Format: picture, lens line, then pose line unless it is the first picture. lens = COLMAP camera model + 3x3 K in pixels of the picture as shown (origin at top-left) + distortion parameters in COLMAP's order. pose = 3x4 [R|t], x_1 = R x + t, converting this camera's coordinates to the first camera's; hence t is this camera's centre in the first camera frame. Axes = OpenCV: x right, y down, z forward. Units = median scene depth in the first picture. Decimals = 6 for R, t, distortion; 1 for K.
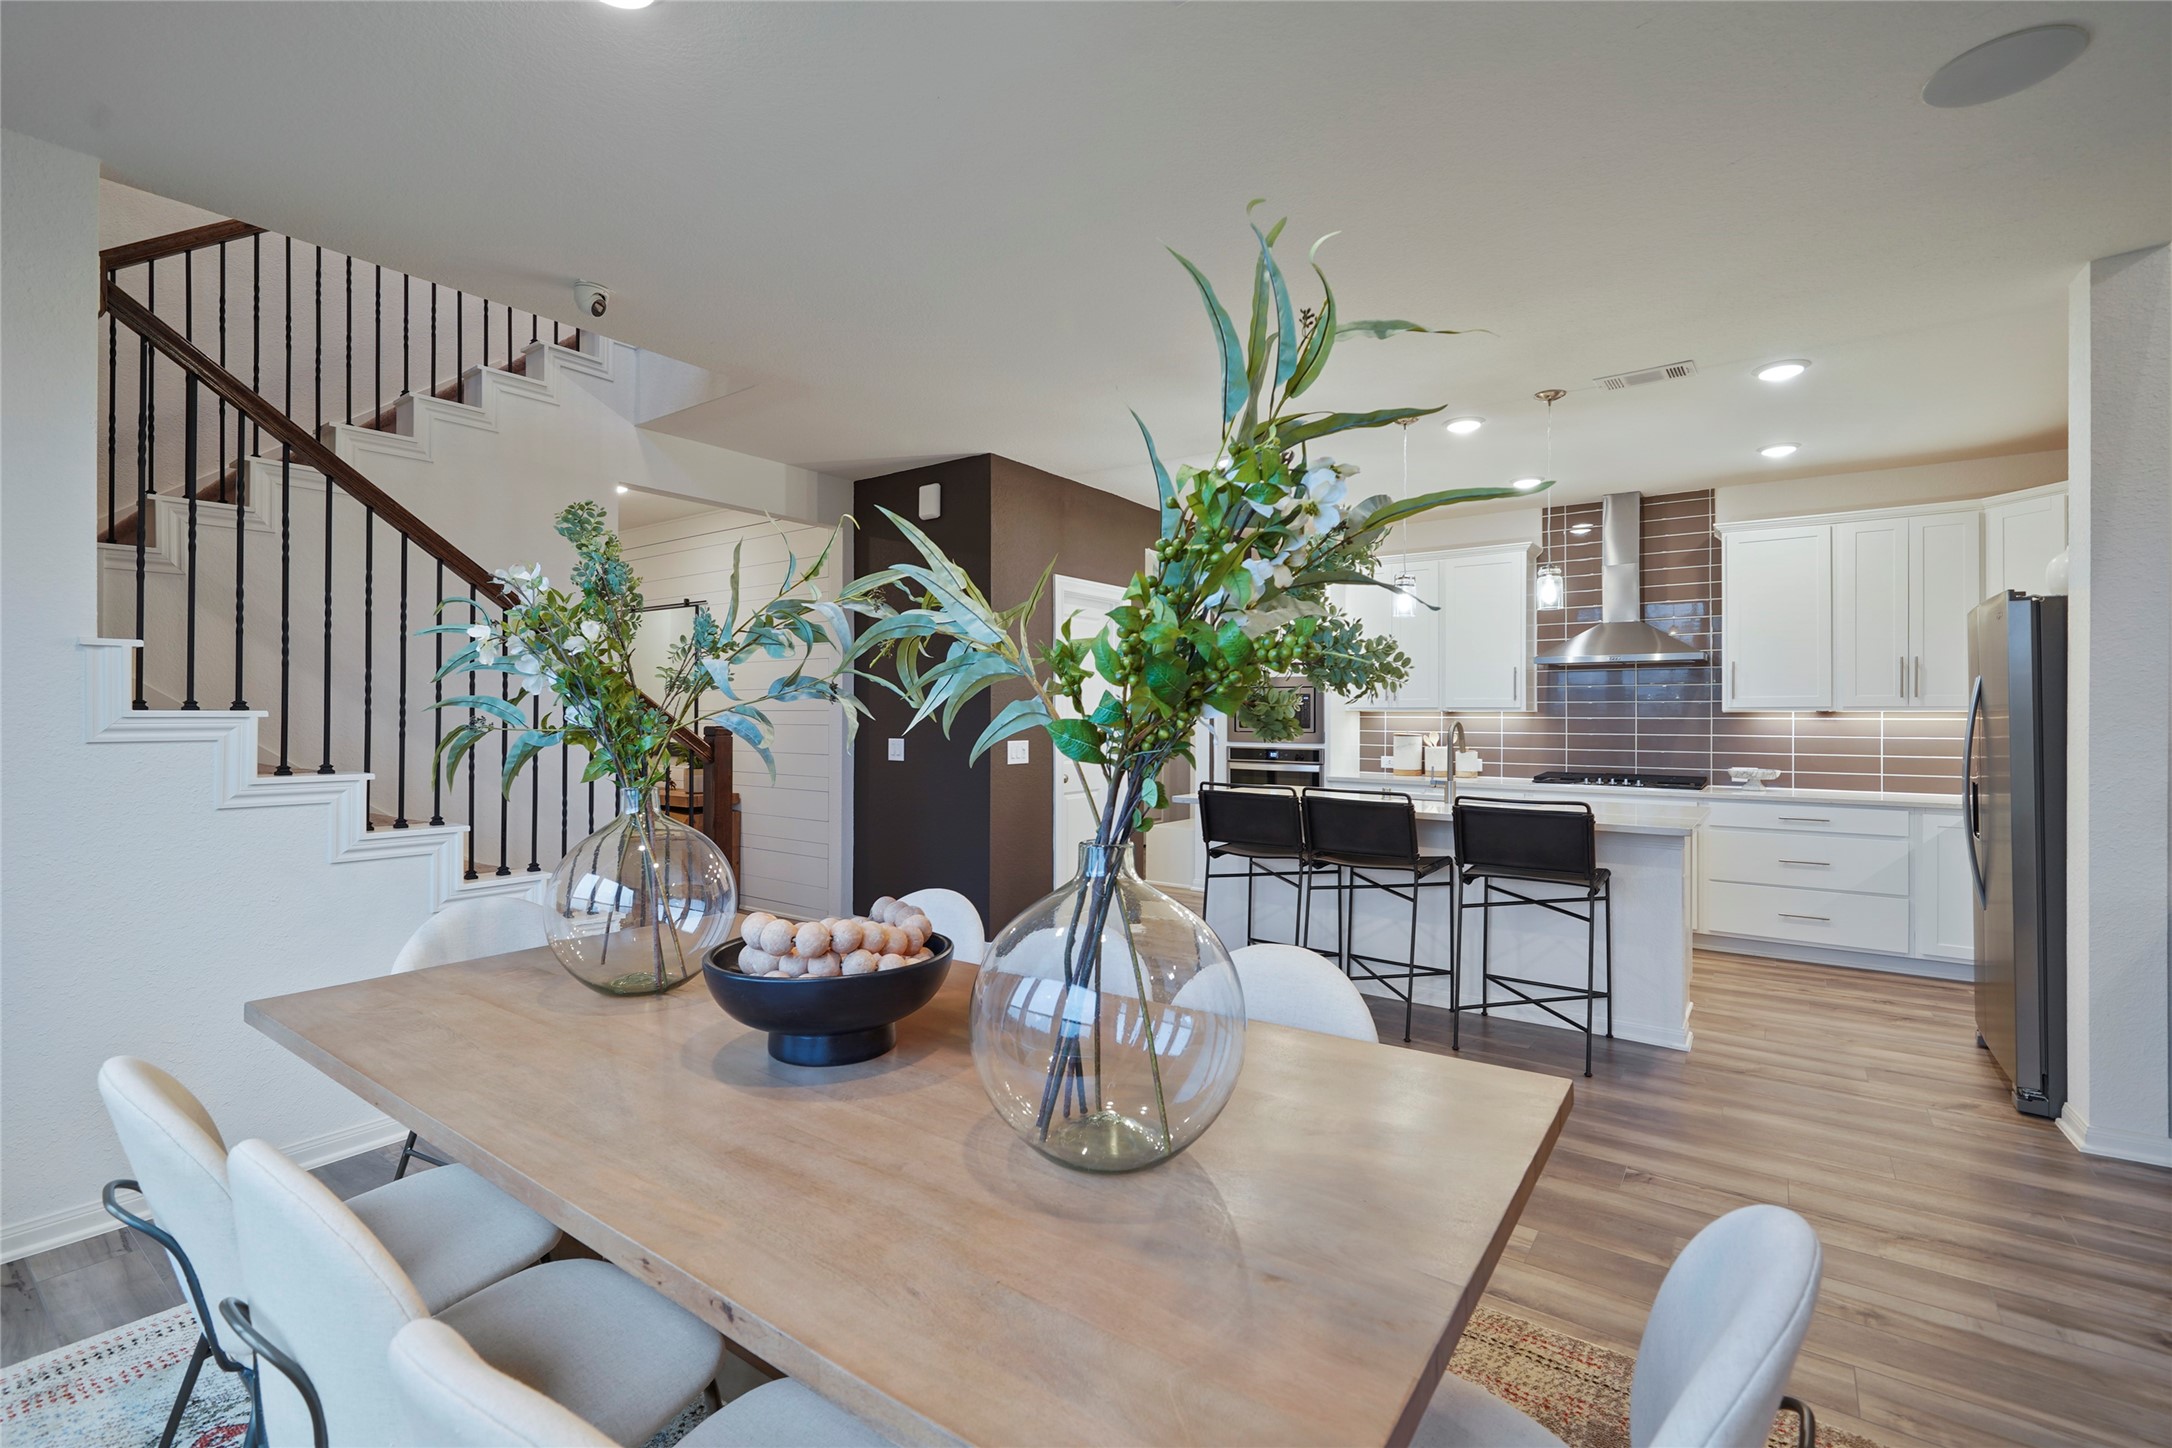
lens RADIAL K [[953.8, 0, 1086.0], [0, 953.8, 724.0], [0, 0, 1]] dist [-0.000448, -0.000035]
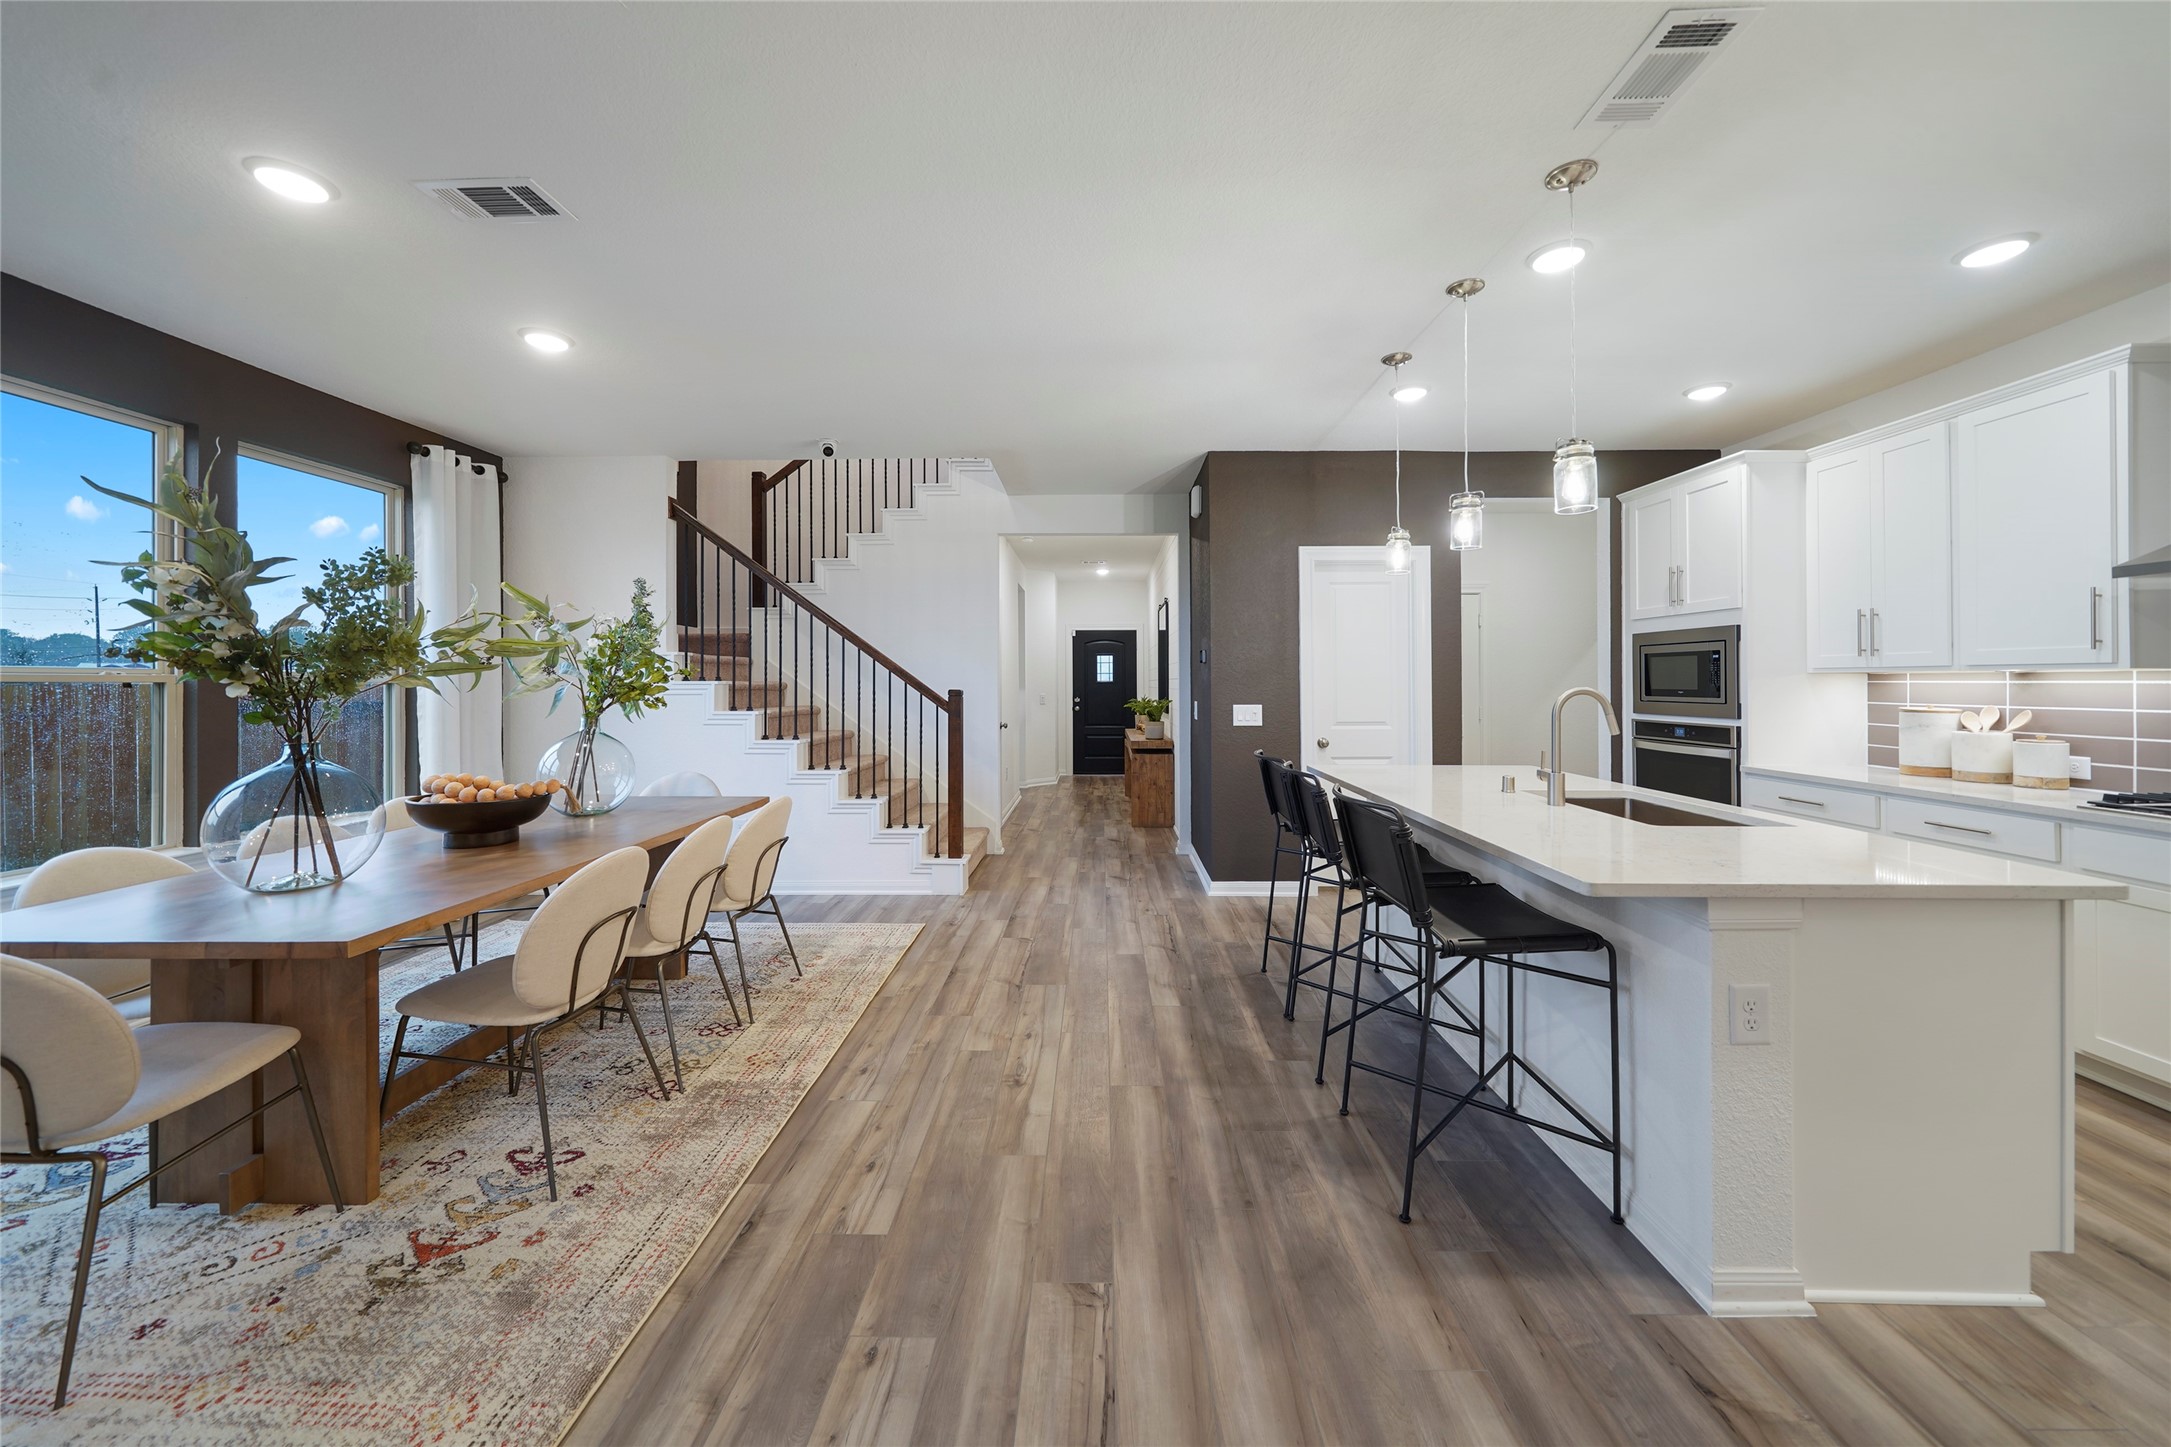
lens RADIAL K [[777.6, 0, 1090.0], [0, 777.6, 696.3], [0, 0, 1]] dist [0.000658, 0.000032]
pose [[0.579031, 0.011992, -0.815217, 0.673532], [-0.003707, 0.999920, 0.012076, -0.002896], [0.815297, -0.003970, 0.579029, 0.406130]]
